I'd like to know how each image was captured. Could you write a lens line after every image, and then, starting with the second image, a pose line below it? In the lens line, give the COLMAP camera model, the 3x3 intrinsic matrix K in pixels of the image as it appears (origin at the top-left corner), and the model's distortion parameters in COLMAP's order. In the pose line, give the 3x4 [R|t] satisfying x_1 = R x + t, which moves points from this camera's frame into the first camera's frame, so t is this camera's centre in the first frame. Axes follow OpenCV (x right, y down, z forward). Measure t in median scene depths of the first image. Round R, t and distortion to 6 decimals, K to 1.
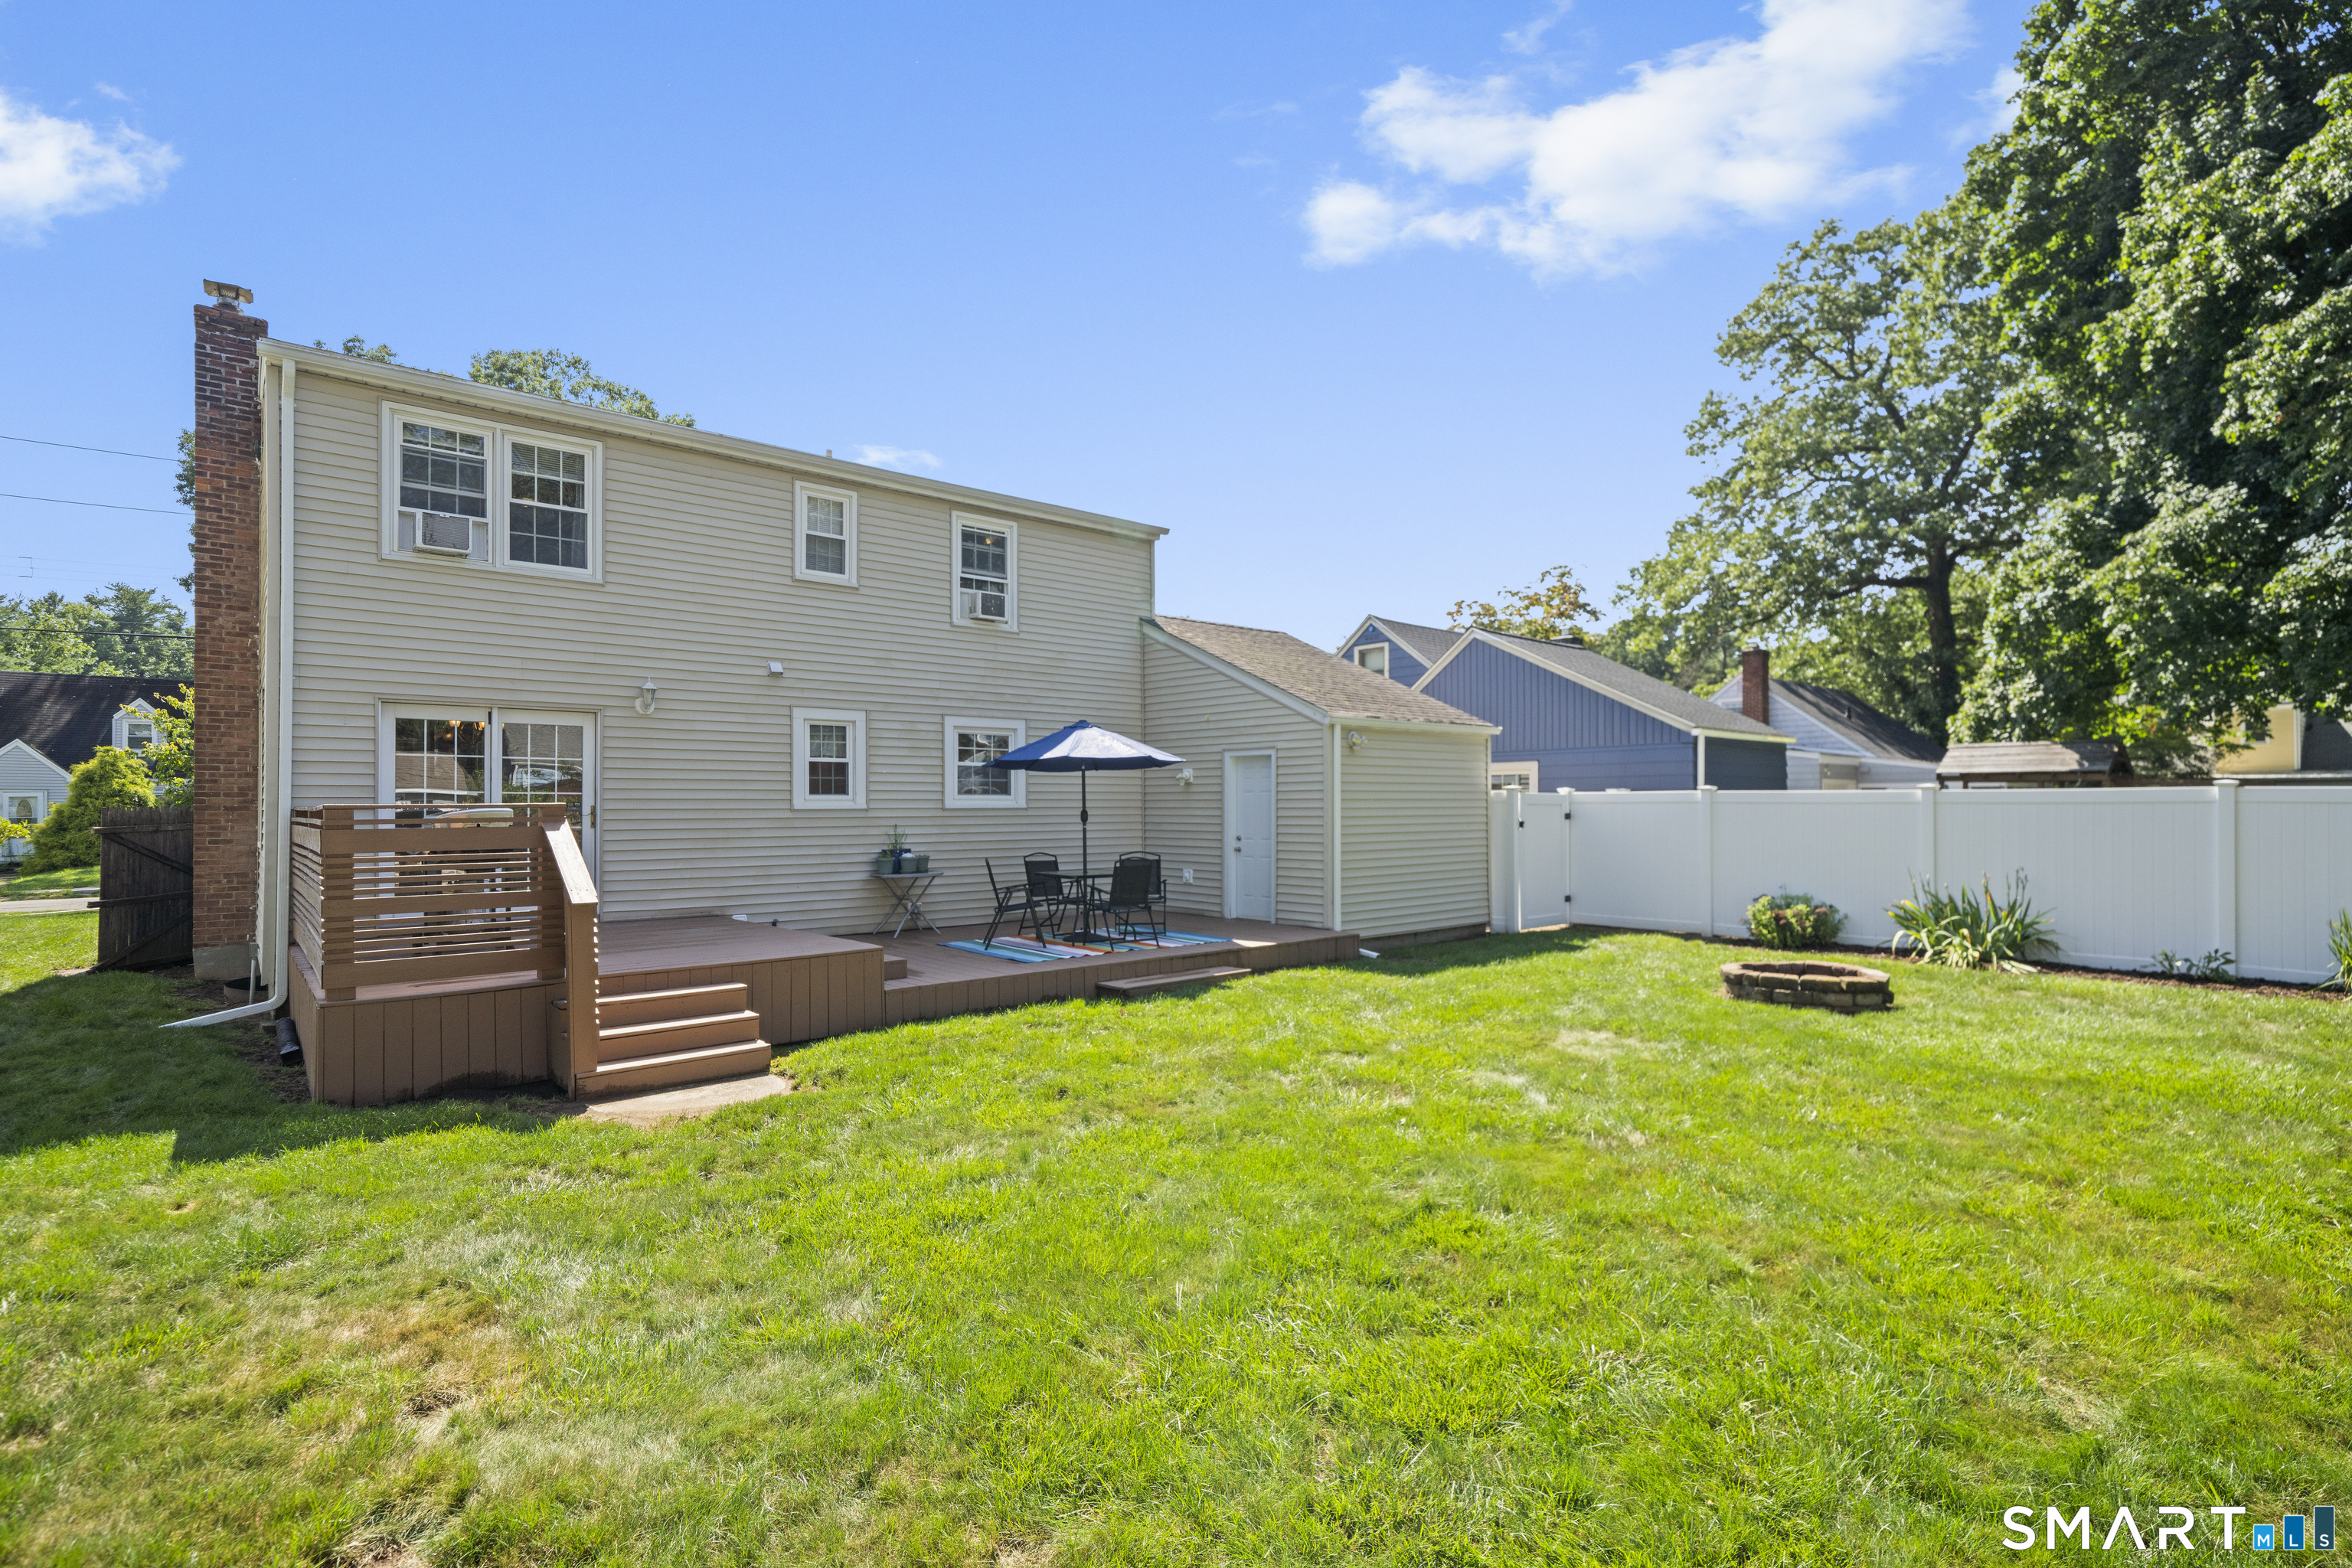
lens RADIAL K [[1069.3, 0, 1176.0], [0, 1069.3, 784.0], [0, 0, 1]] dist [-0.000965, -0.000307]
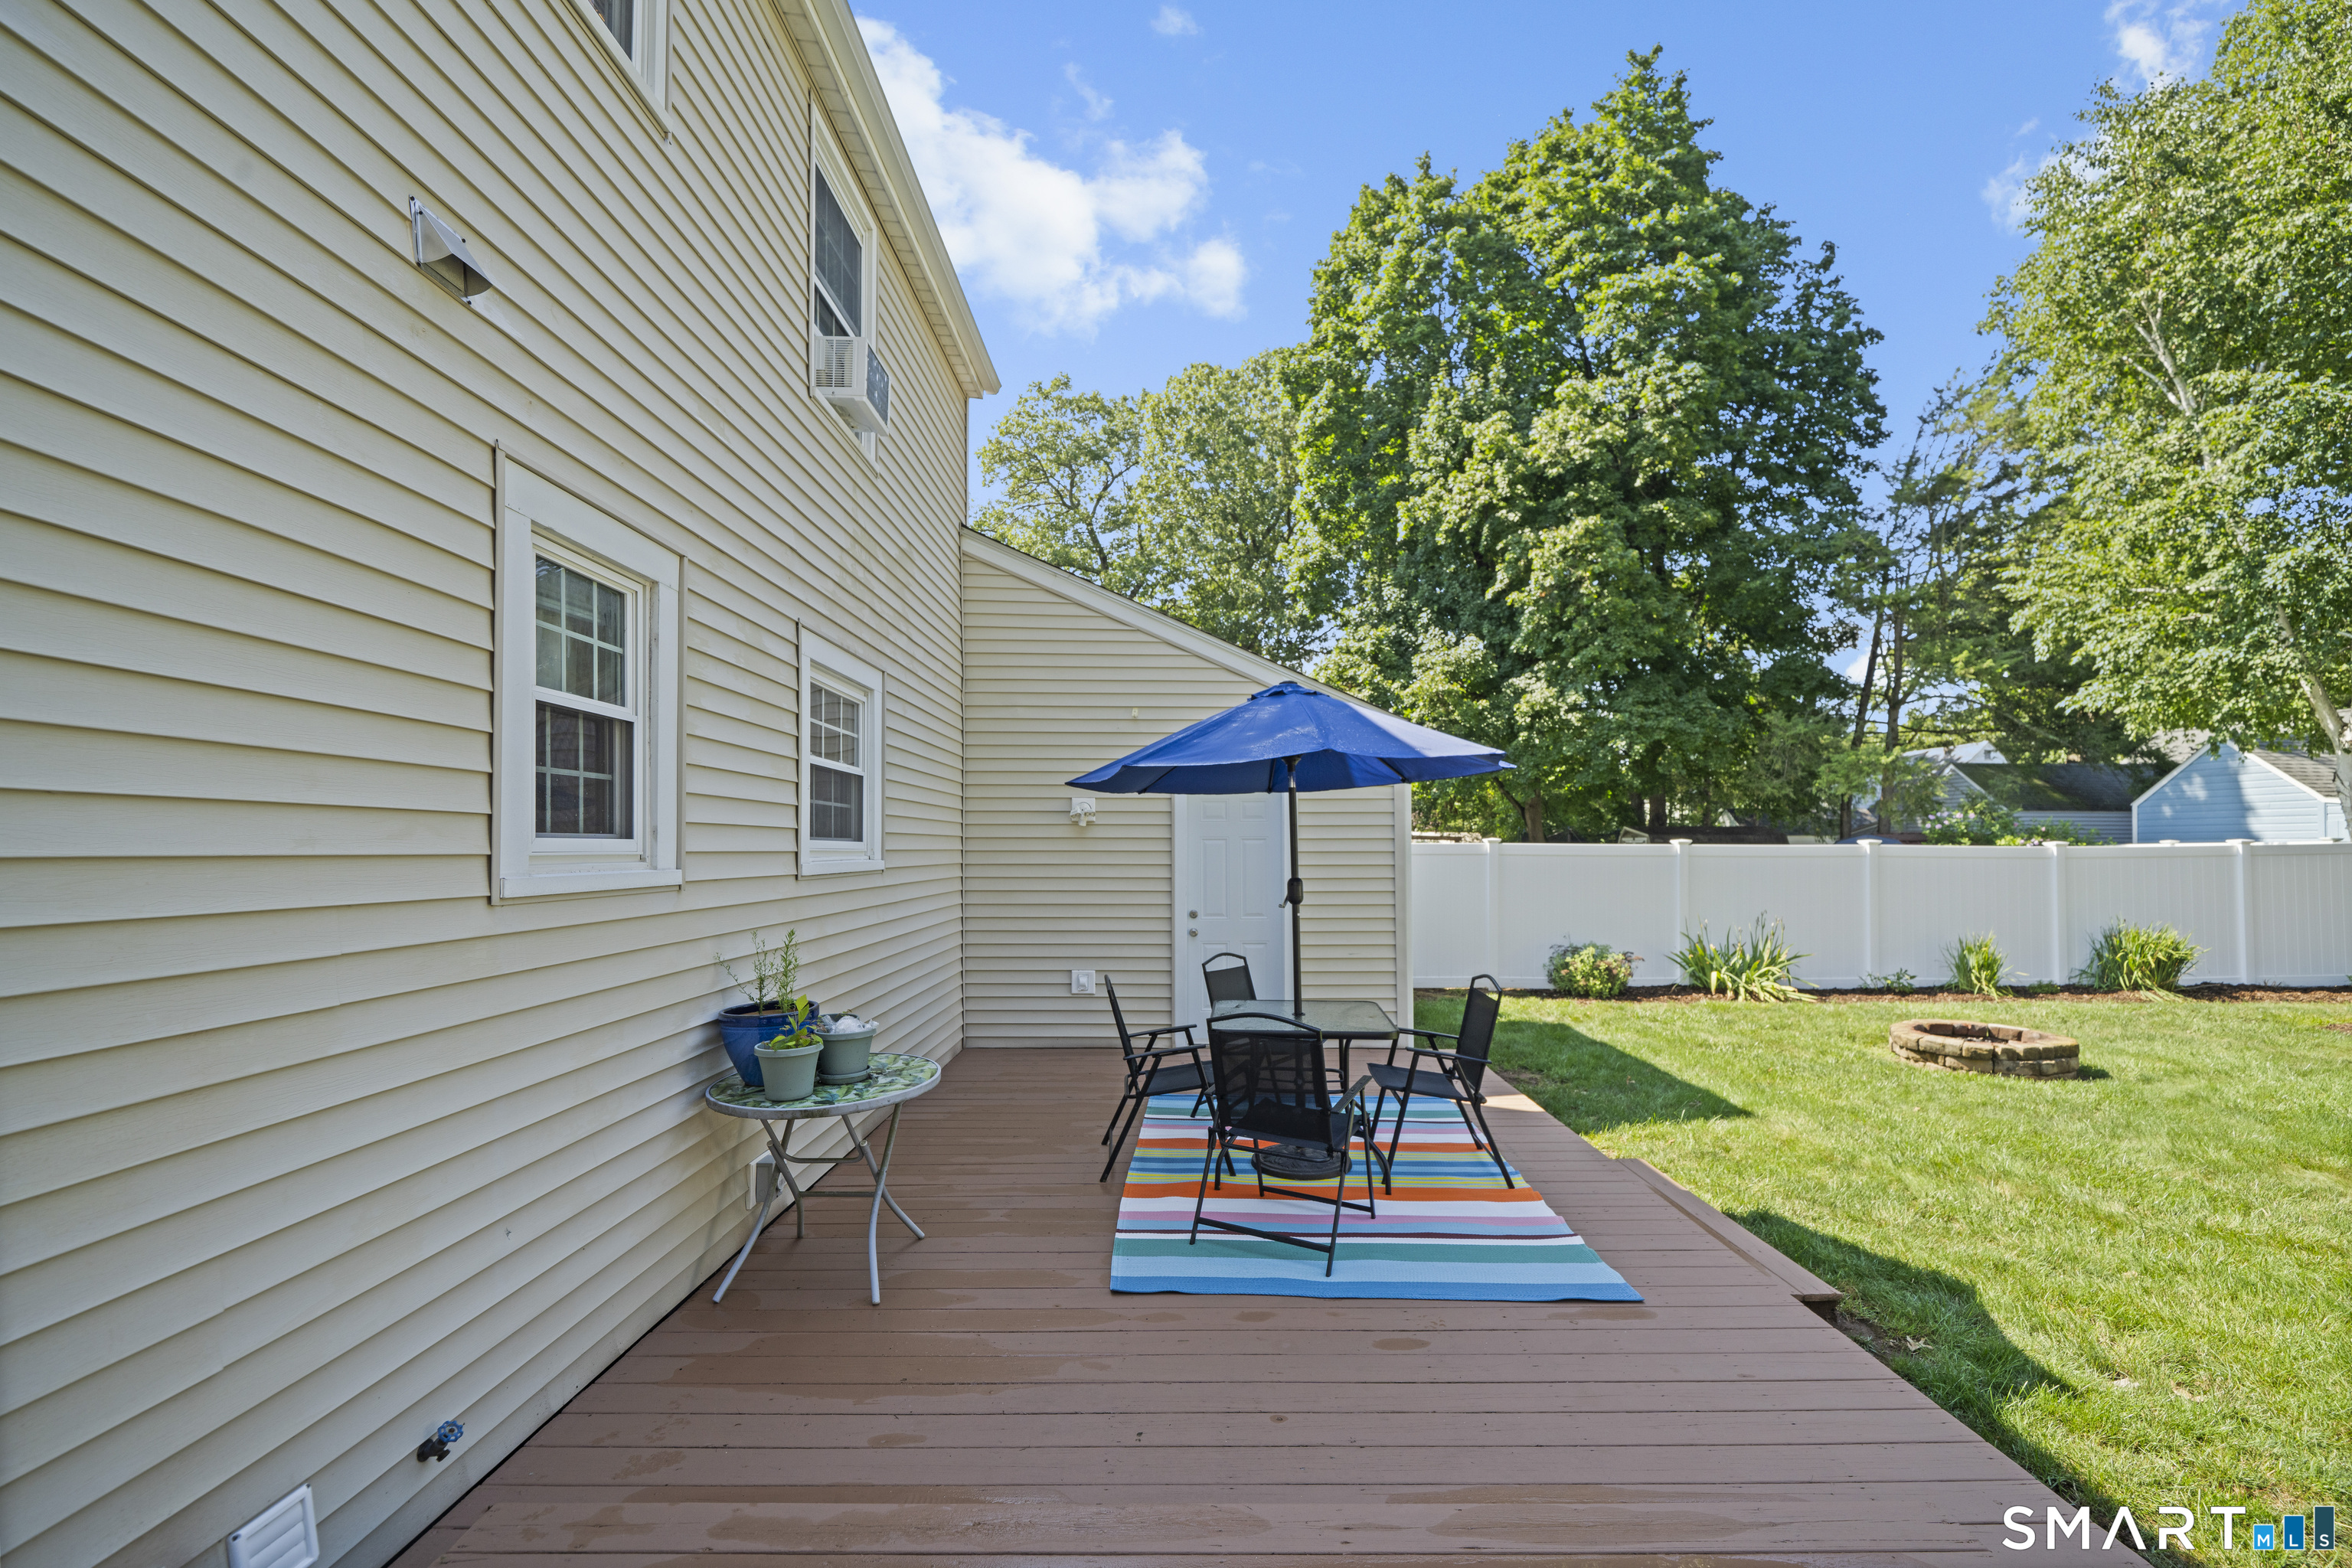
lens RADIAL K [[948.5, 0, 1182.4], [0, 948.5, 809.6], [0, 0, 1]] dist [-0.000571, 0.000028]
pose [[0.650329, 0.032062, 0.758976, -0.416907], [-0.012892, 0.999431, -0.031173, 0.009149], [-0.759543, 0.010488, 0.650372, 0.756370]]
